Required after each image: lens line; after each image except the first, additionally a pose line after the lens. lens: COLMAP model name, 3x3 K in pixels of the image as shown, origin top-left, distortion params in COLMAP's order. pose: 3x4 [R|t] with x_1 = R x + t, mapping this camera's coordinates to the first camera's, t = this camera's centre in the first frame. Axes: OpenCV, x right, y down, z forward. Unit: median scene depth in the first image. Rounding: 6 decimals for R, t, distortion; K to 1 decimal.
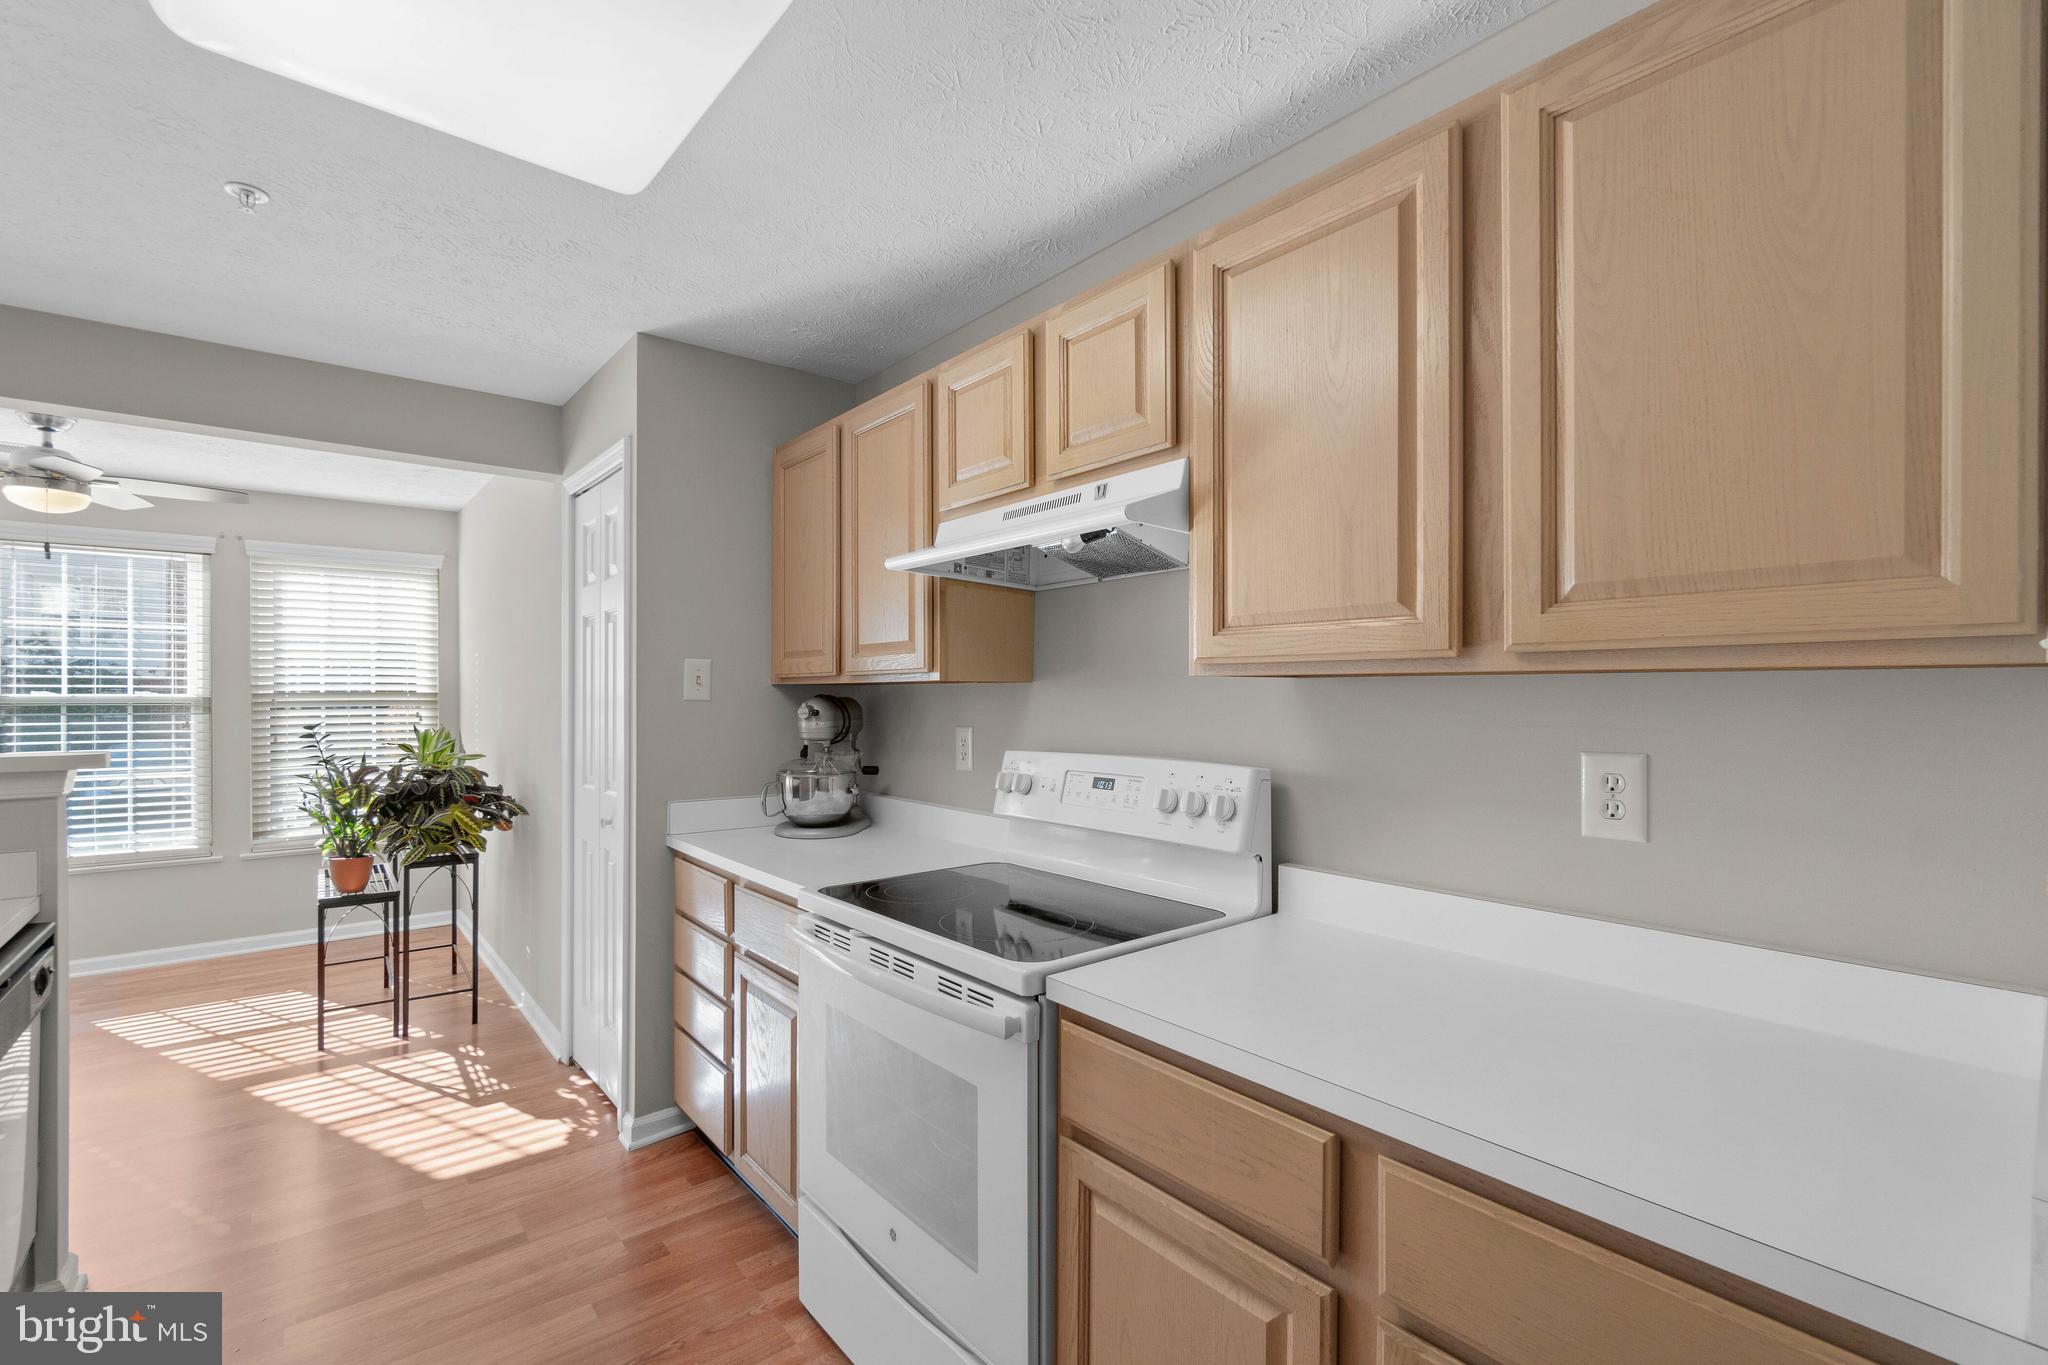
lens RADIAL K [[888.4, 0, 1003.4], [0, 888.4, 702.9], [0, 0, 1]] dist [-0.006867, 0.001563]
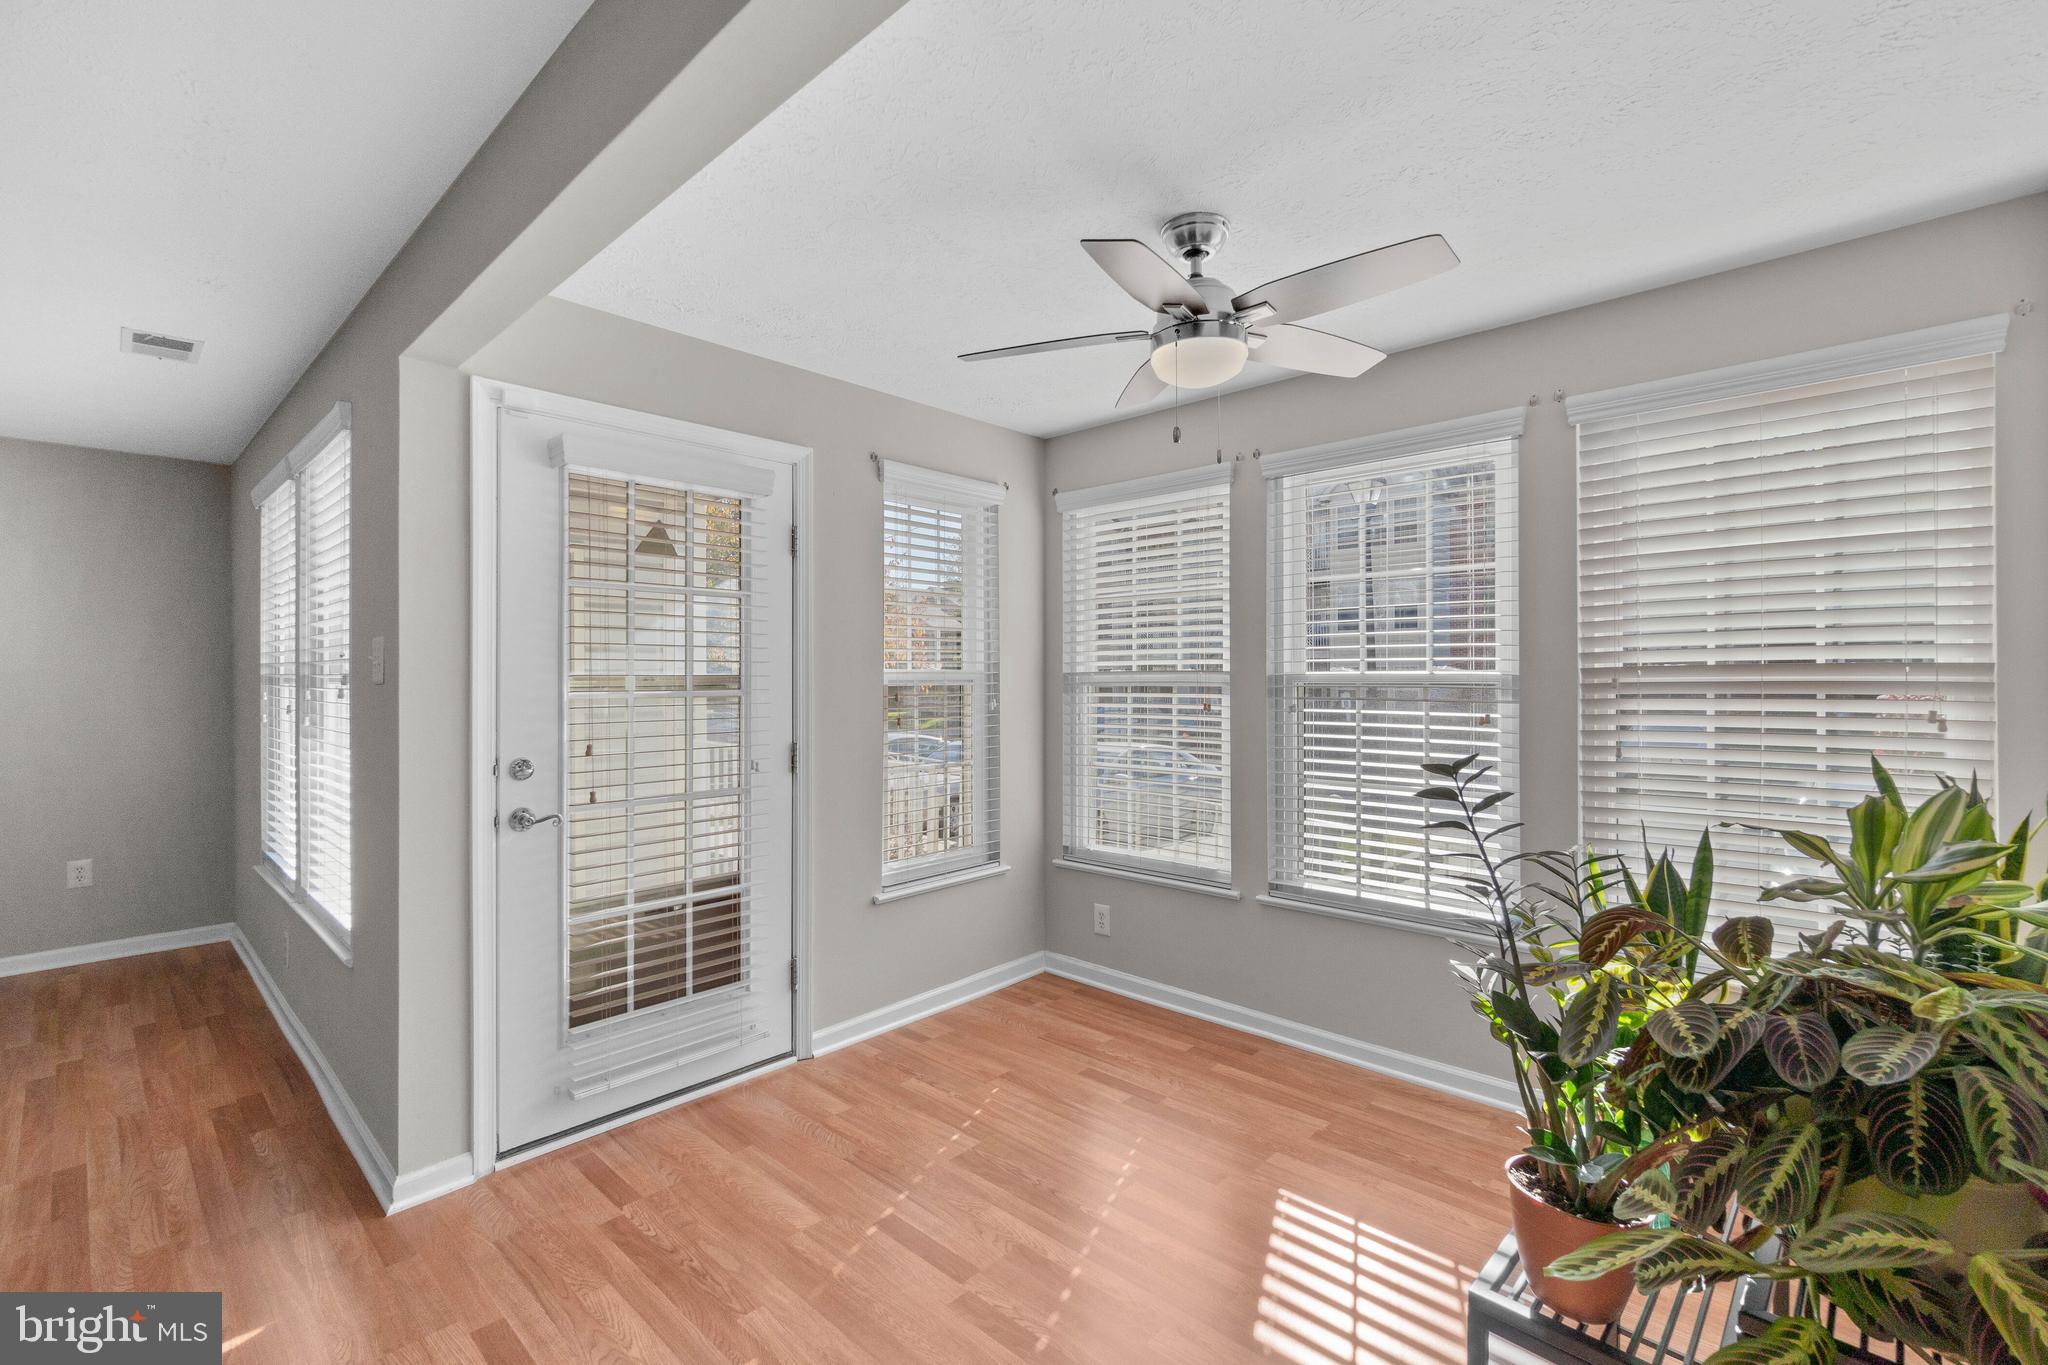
lens RADIAL K [[888.4, 0, 1016.1], [0, 888.4, 675.8], [0, 0, 1]] dist [-0.006867, 0.001563]
pose [[0.135715, 0.003630, -0.990741, -0.394972], [-0.004535, 0.999985, 0.003042, -0.006837], [0.990738, 0.004080, 0.135729, 0.662622]]
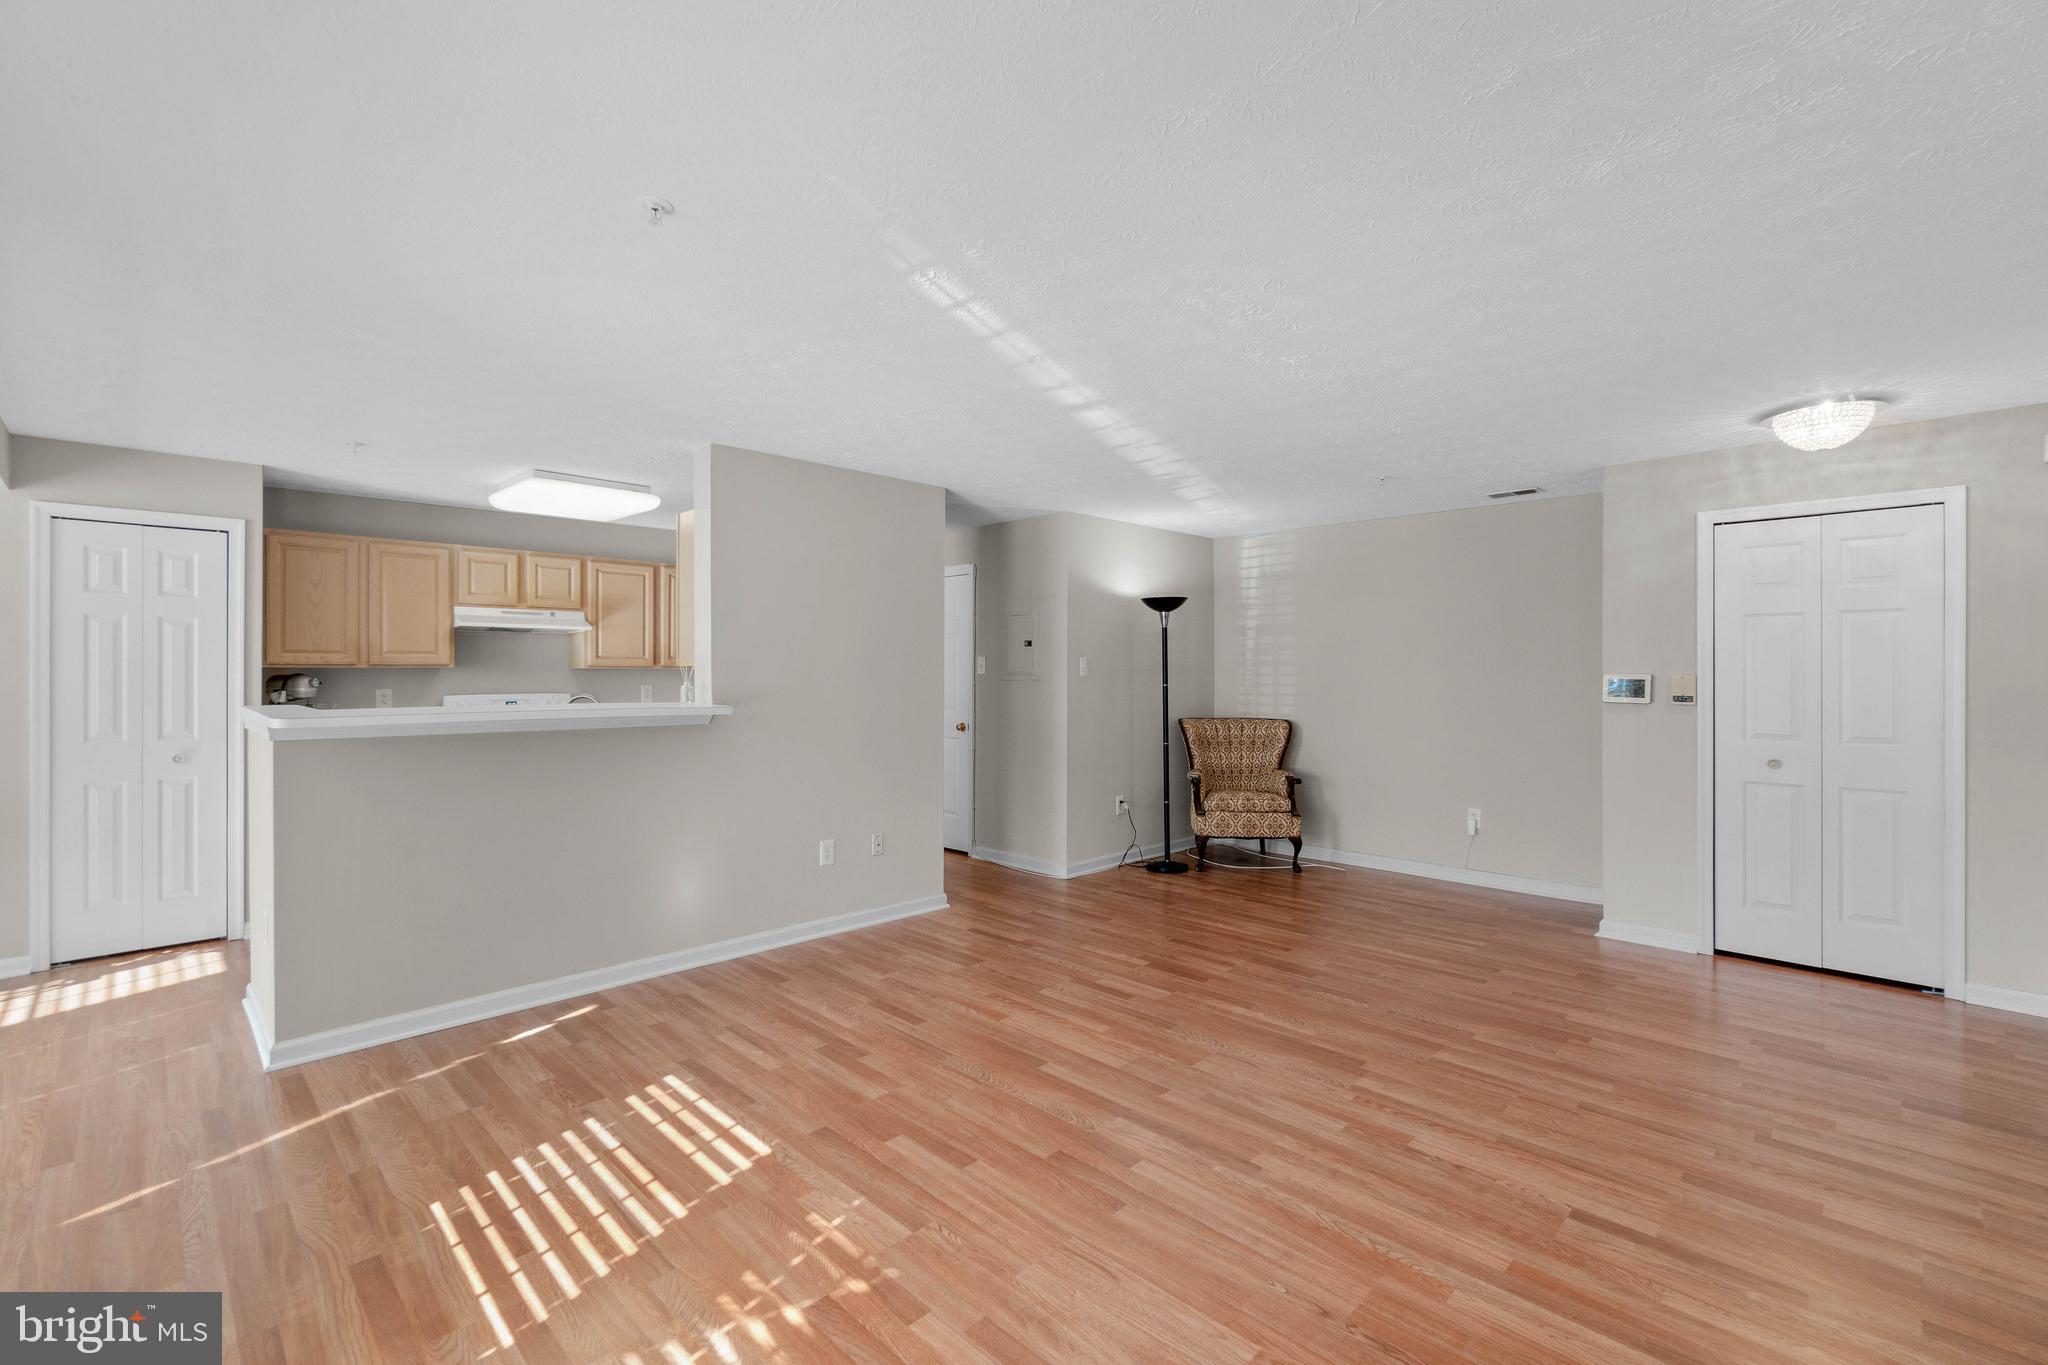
lens RADIAL K [[888.4, 0, 1006.0], [0, 888.4, 671.0], [0, 0, 1]] dist [-0.006867, 0.001563]
pose [[-0.095399, 0.001372, 0.995438, -1.501490], [0.008346, 0.999965, -0.000579, -0.000679], [-0.995404, 0.008253, -0.095407, -0.182308]]
